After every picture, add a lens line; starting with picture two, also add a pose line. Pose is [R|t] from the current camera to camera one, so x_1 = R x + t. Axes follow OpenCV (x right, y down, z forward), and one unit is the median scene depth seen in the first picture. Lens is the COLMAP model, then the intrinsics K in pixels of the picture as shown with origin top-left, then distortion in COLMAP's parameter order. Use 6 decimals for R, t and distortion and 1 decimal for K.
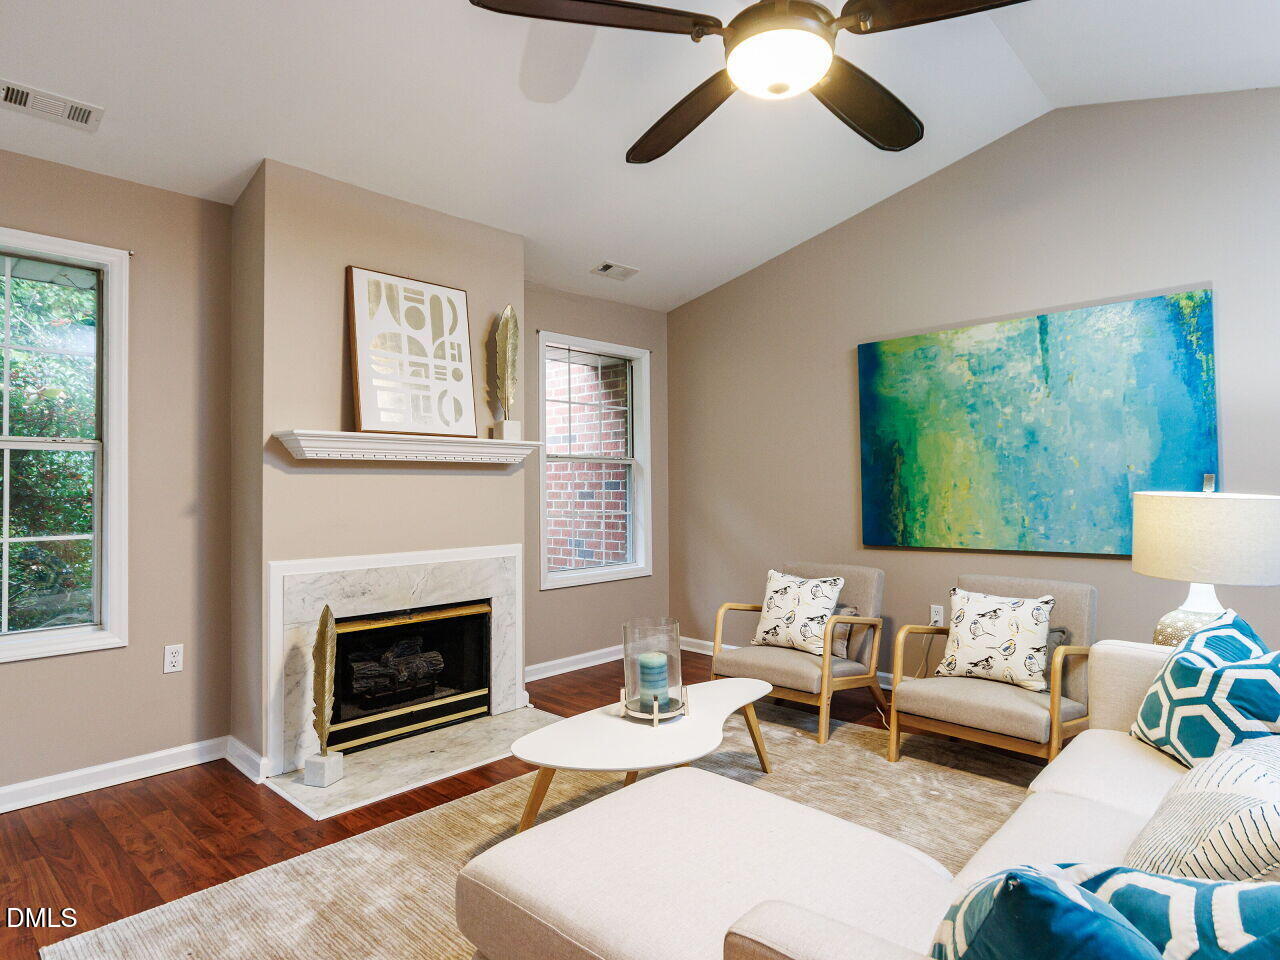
lens RADIAL K [[731.3, 0, 629.1], [0, 731.3, 466.2], [0, 0, 1]] dist [0.000882, 0.001917]
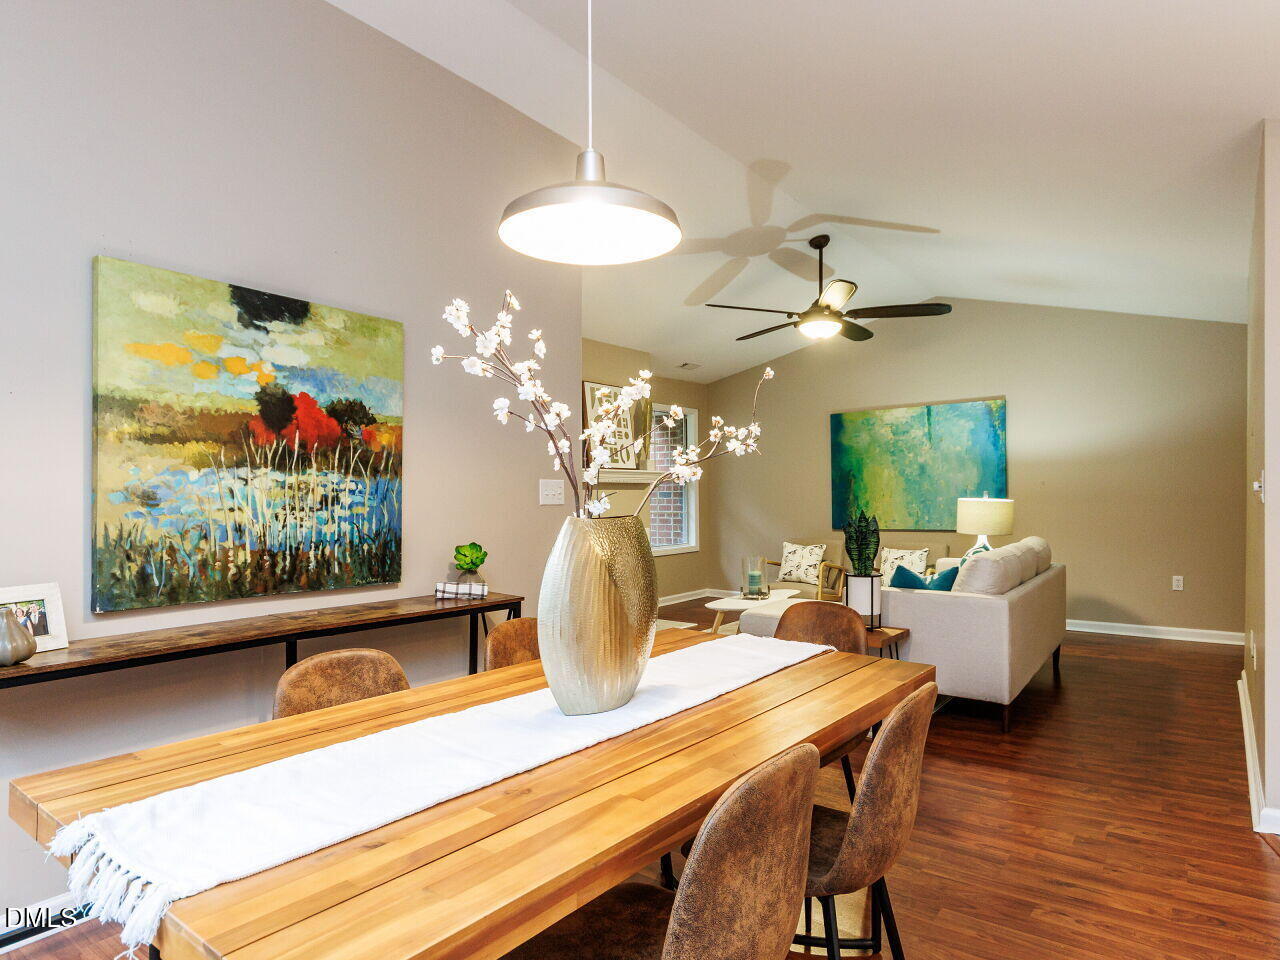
lens RADIAL K [[736.7, 0, 640.0], [0, 736.7, 480.0], [0, 0, 1]] dist [0.003288, 0.001650]
pose [[0.994693, 0.003285, 0.102836, -0.377092], [-0.004257, 0.999948, 0.009226, -0.028091], [-0.102800, -0.009615, 0.994656, -0.830777]]
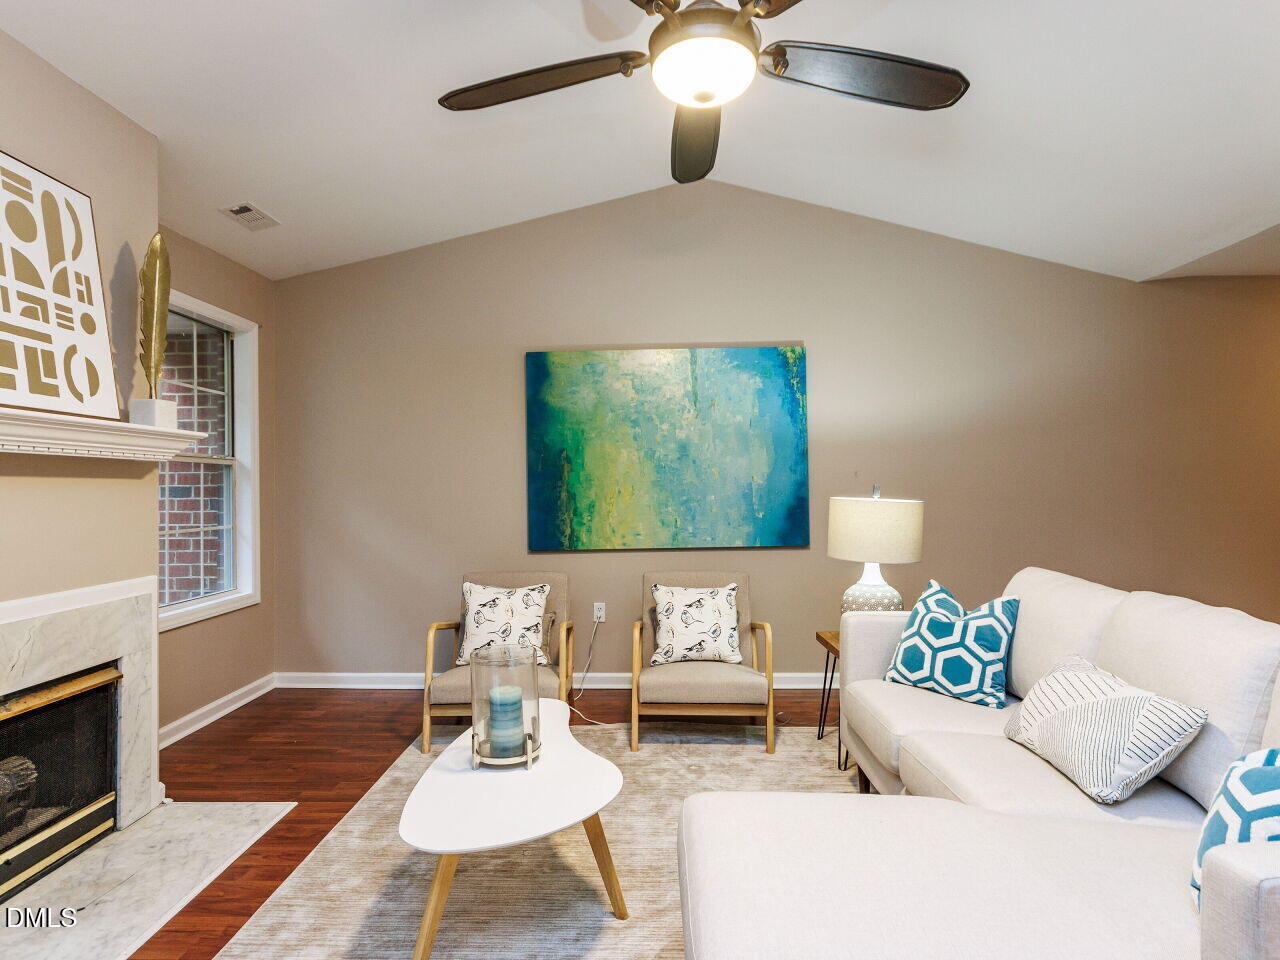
lens RADIAL K [[736.7, 0, 640.0], [0, 736.7, 480.0], [0, 0, 1]] dist [0.003288, 0.001650]
pose [[0.738845, 0.009957, 0.673802, -0.300997], [-0.018320, 0.999818, 0.005314, 0.001828], [-0.673627, -0.016271, 0.738893, 0.171698]]
